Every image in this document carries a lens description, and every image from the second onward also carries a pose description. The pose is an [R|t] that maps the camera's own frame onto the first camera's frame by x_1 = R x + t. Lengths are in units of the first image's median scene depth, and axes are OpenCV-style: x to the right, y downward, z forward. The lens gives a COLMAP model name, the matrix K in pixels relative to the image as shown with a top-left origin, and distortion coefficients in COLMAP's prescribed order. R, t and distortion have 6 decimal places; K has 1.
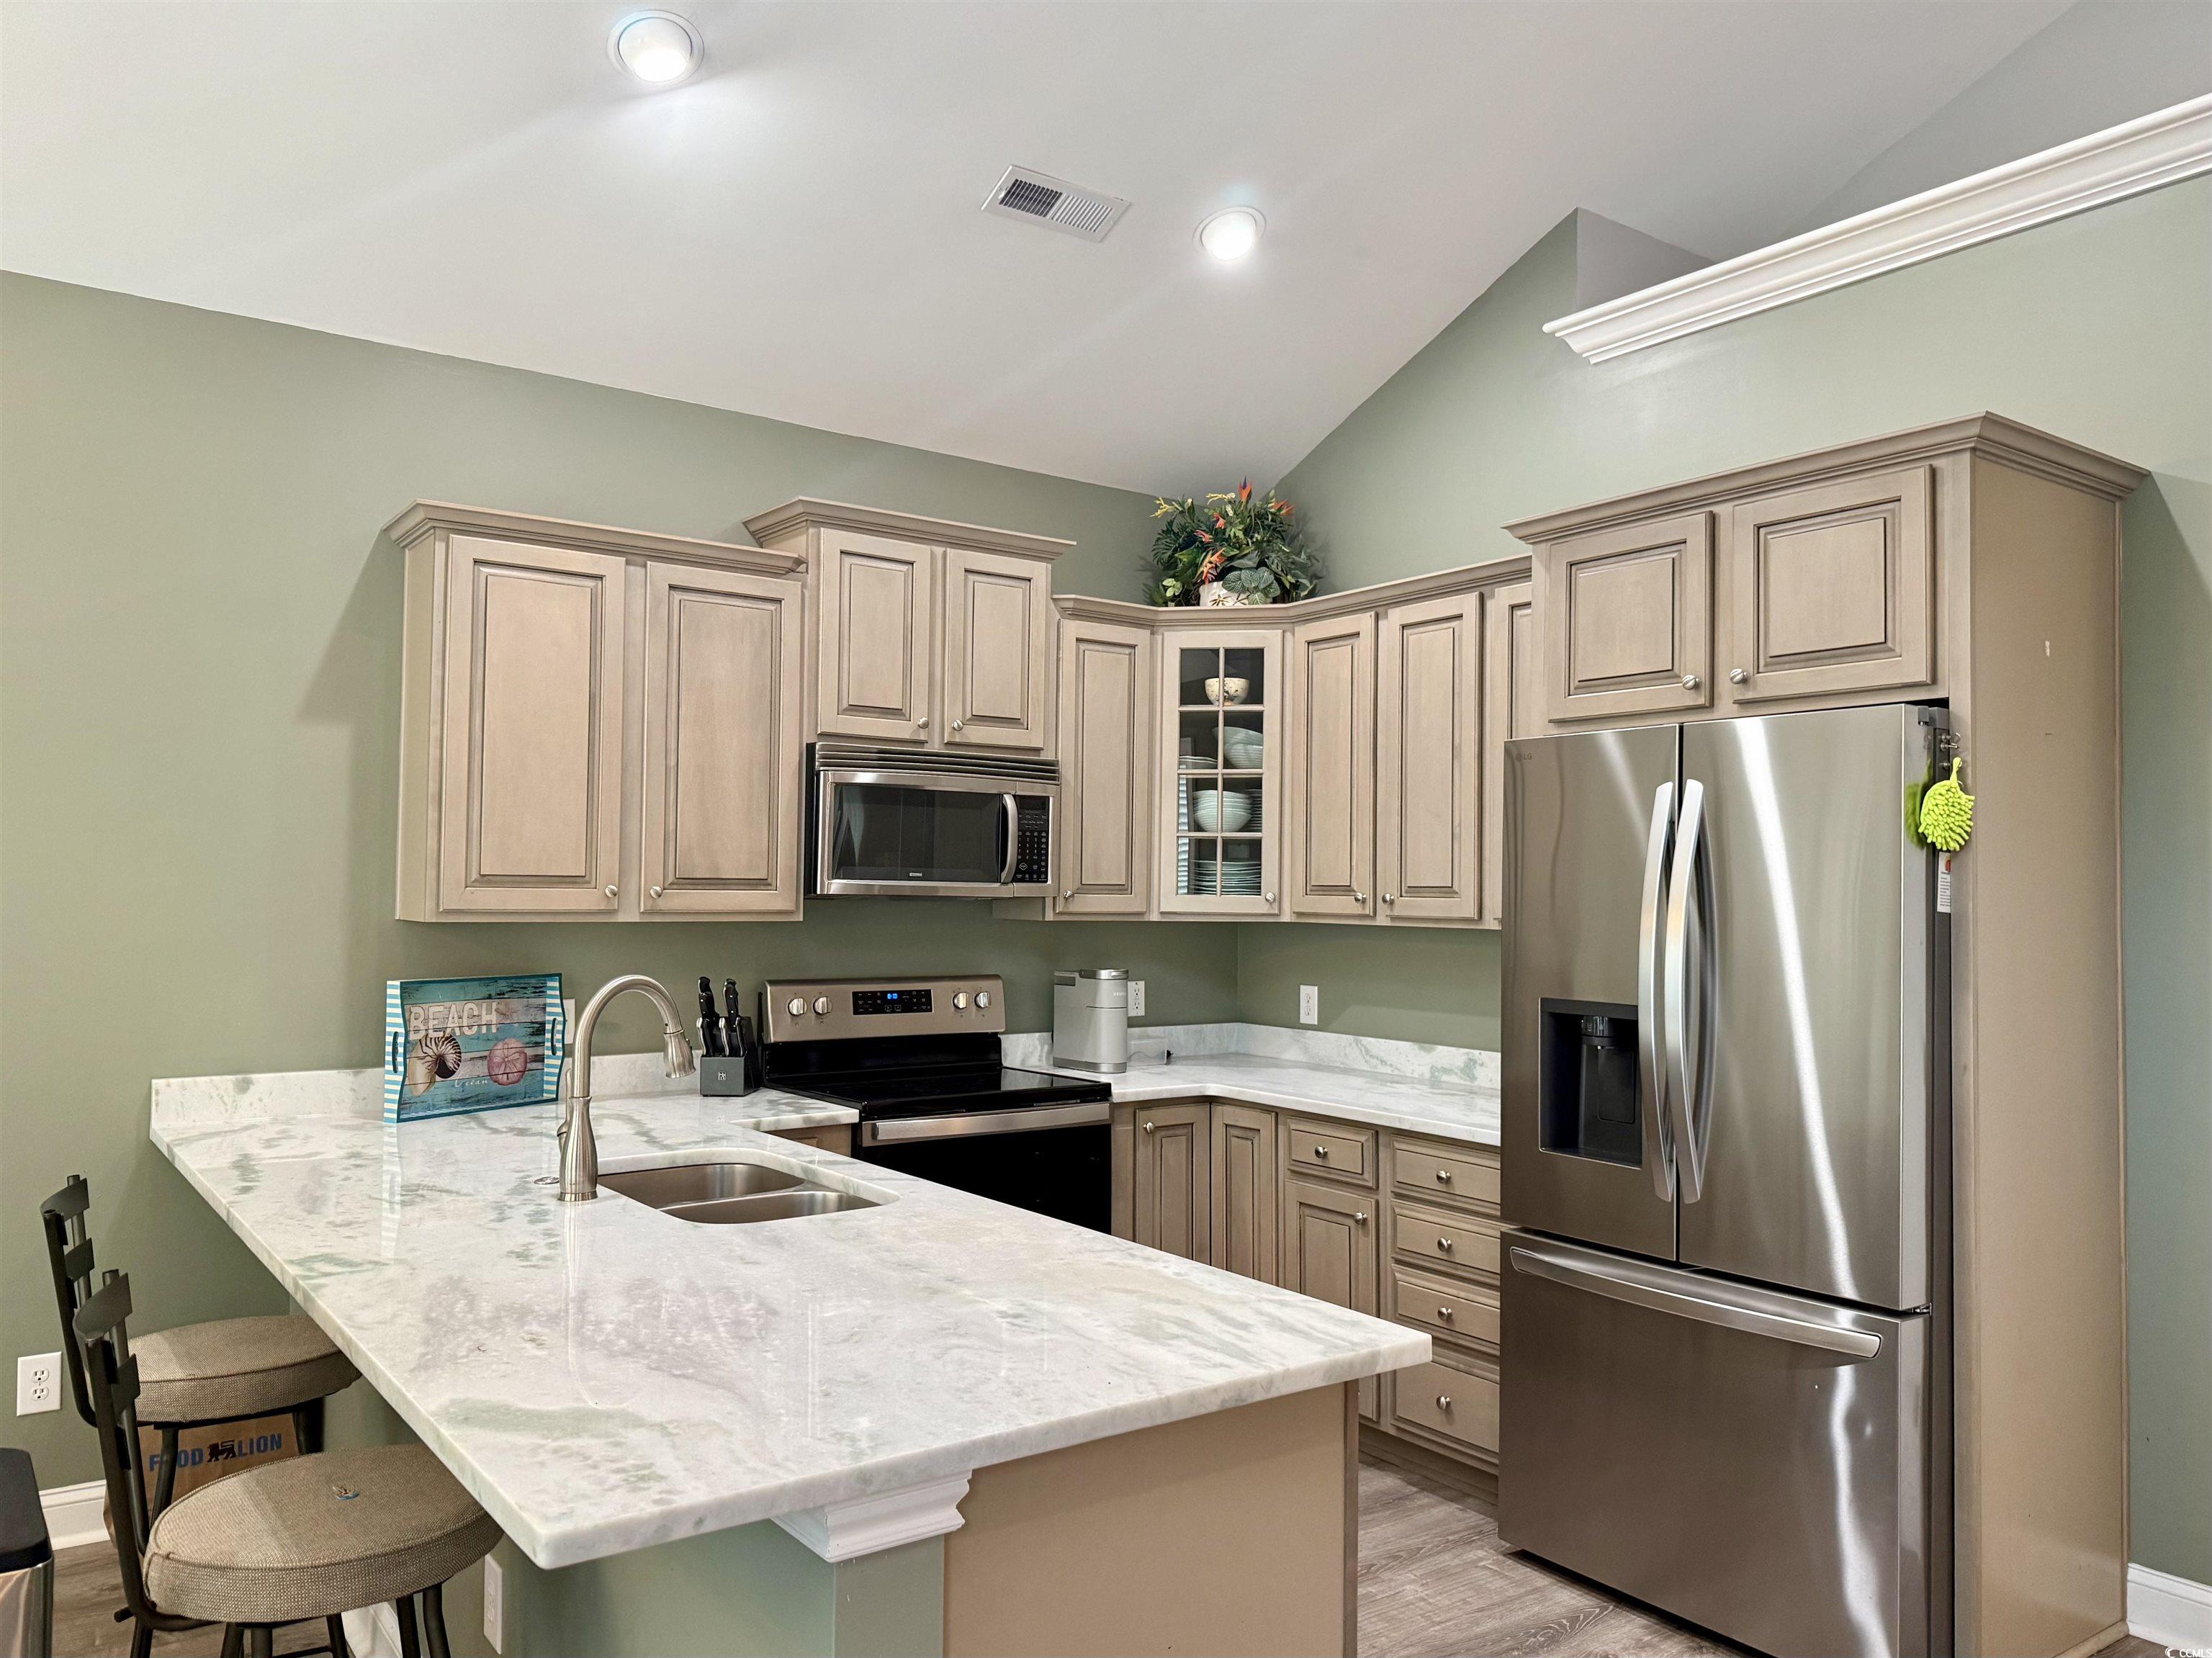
lens RADIAL K [[1595.0, 0, 1106.0], [0, 1595.0, 829.0], [0, 0, 1]] dist [0.138534, -0.263501]
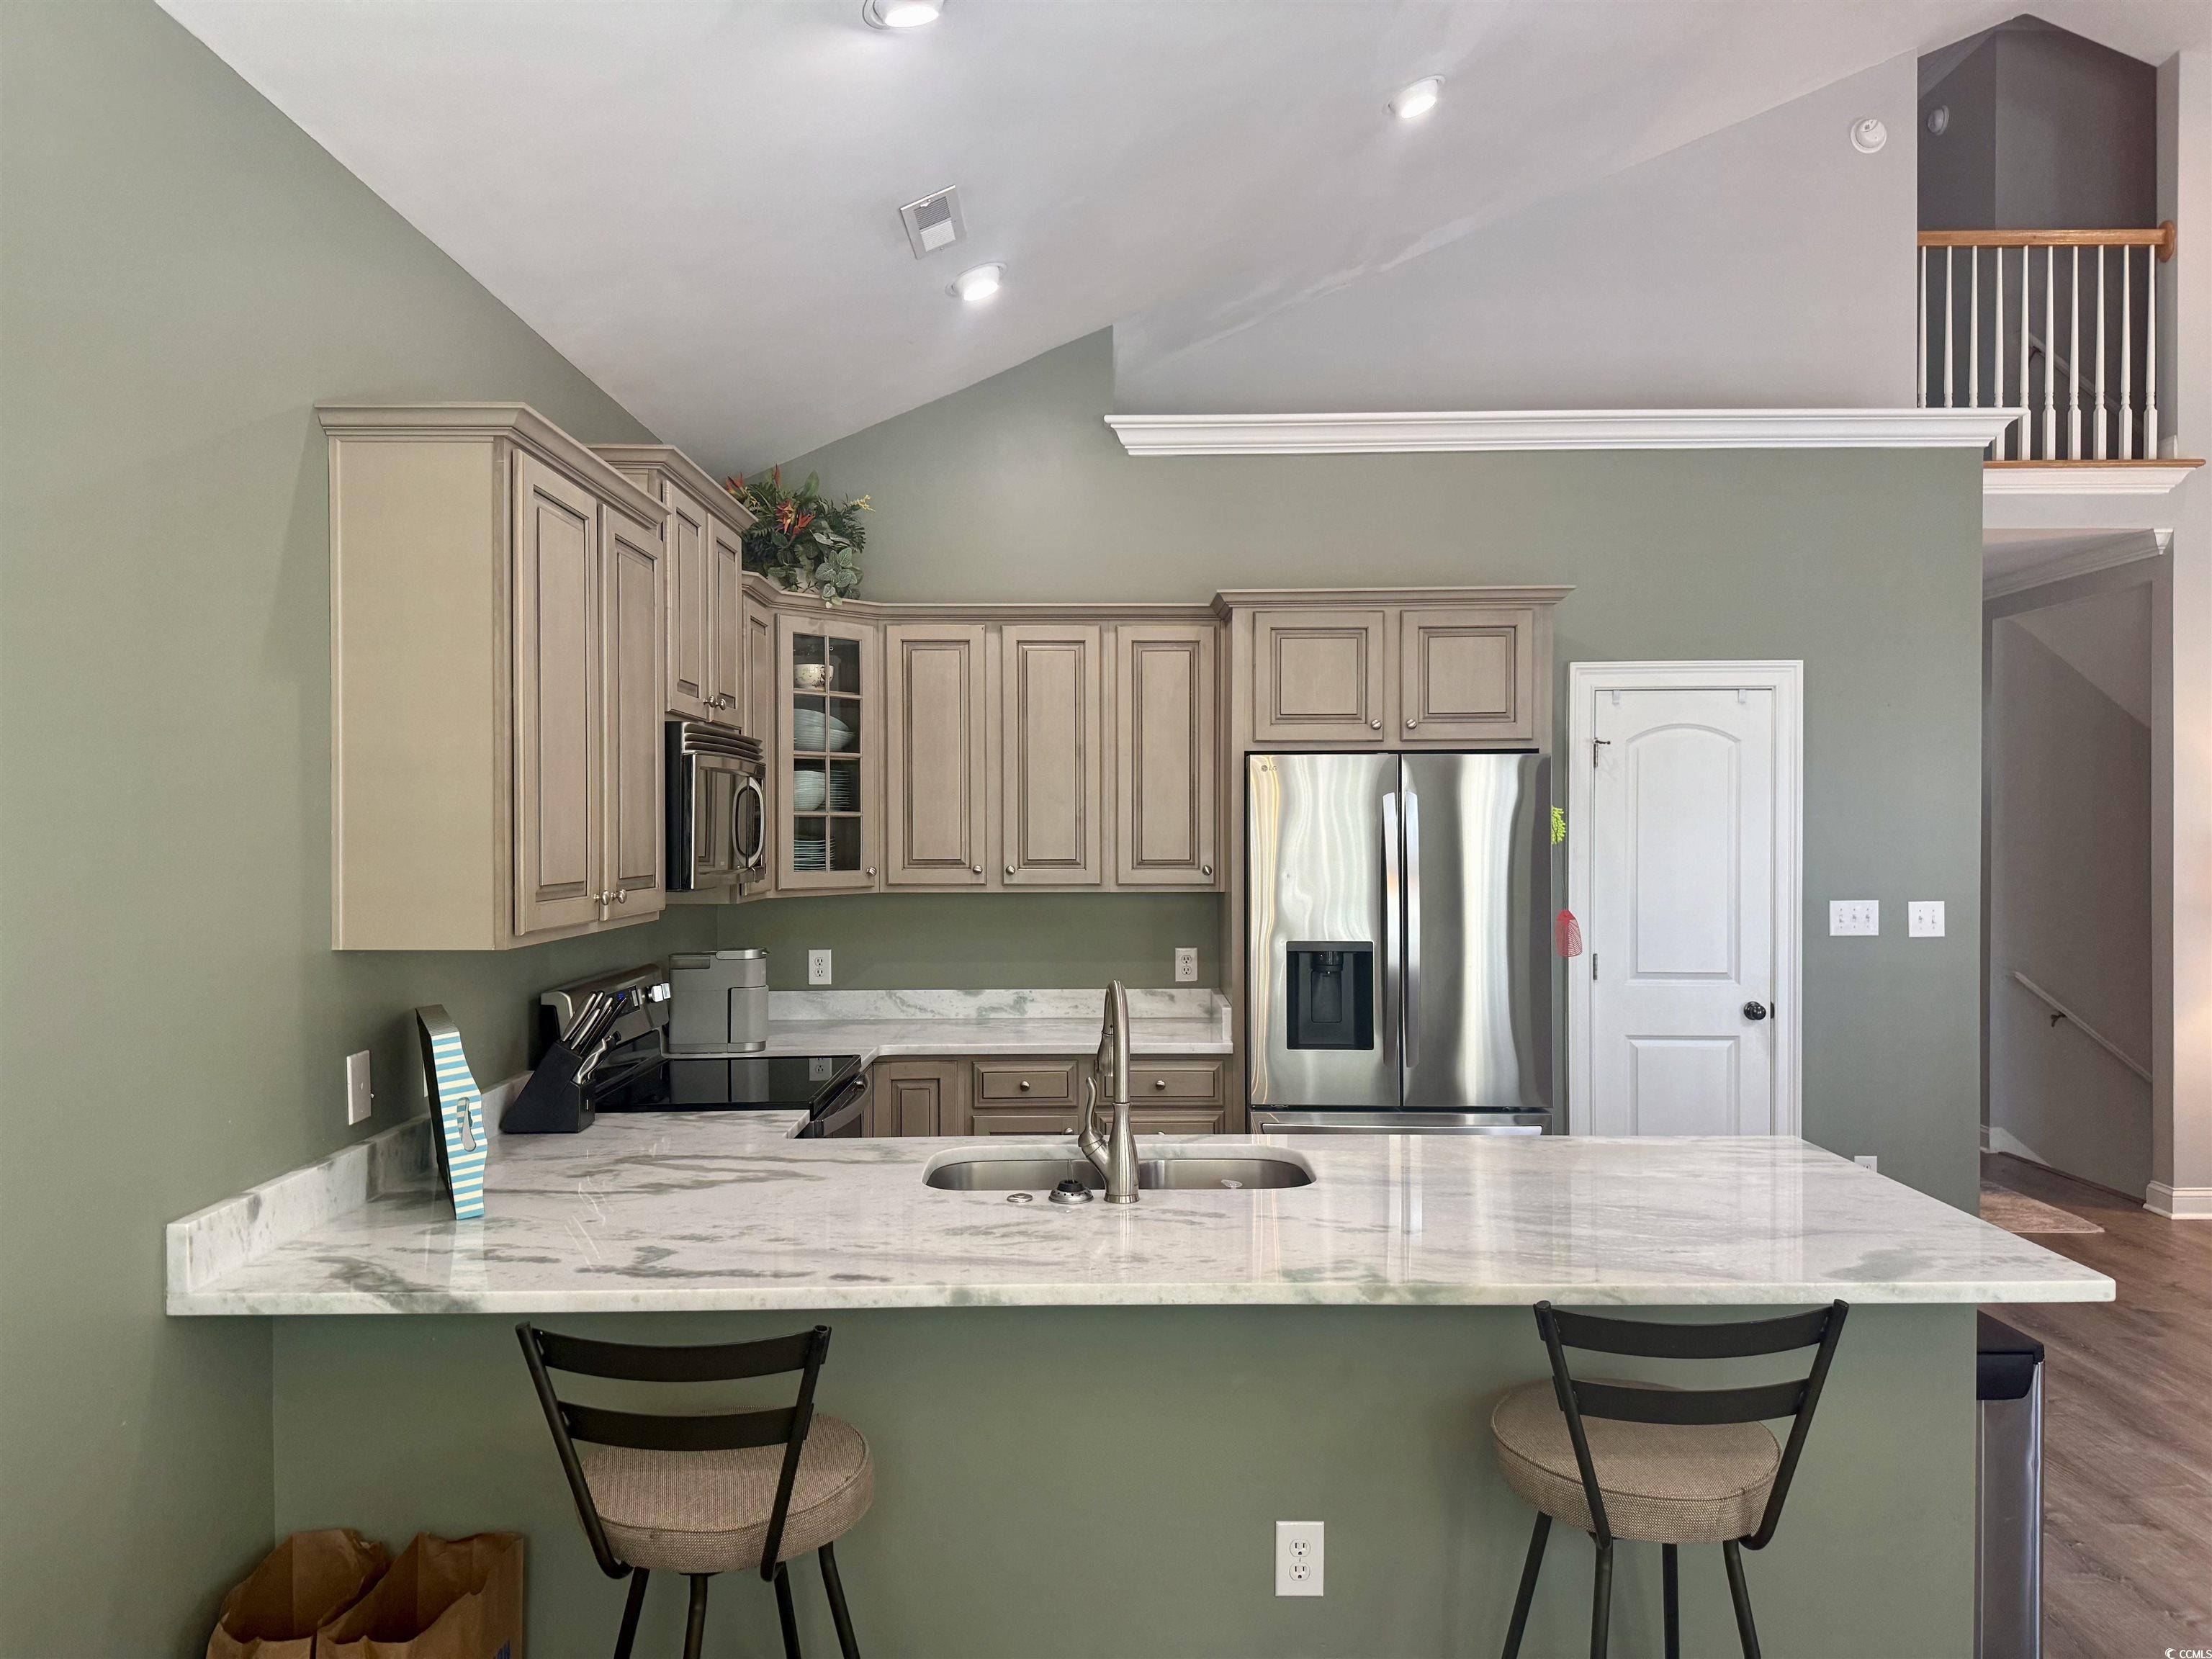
lens RADIAL K [[1539.2, 0, 1106.0], [0, 1539.2, 829.5], [0, 0, 1]] dist [0.137576, -0.223888]
pose [[0.583014, -0.013027, 0.812358, -0.681315], [-0.025036, 0.999109, 0.033990, -0.026587], [-0.812077, -0.040155, 0.582168, 0.260904]]
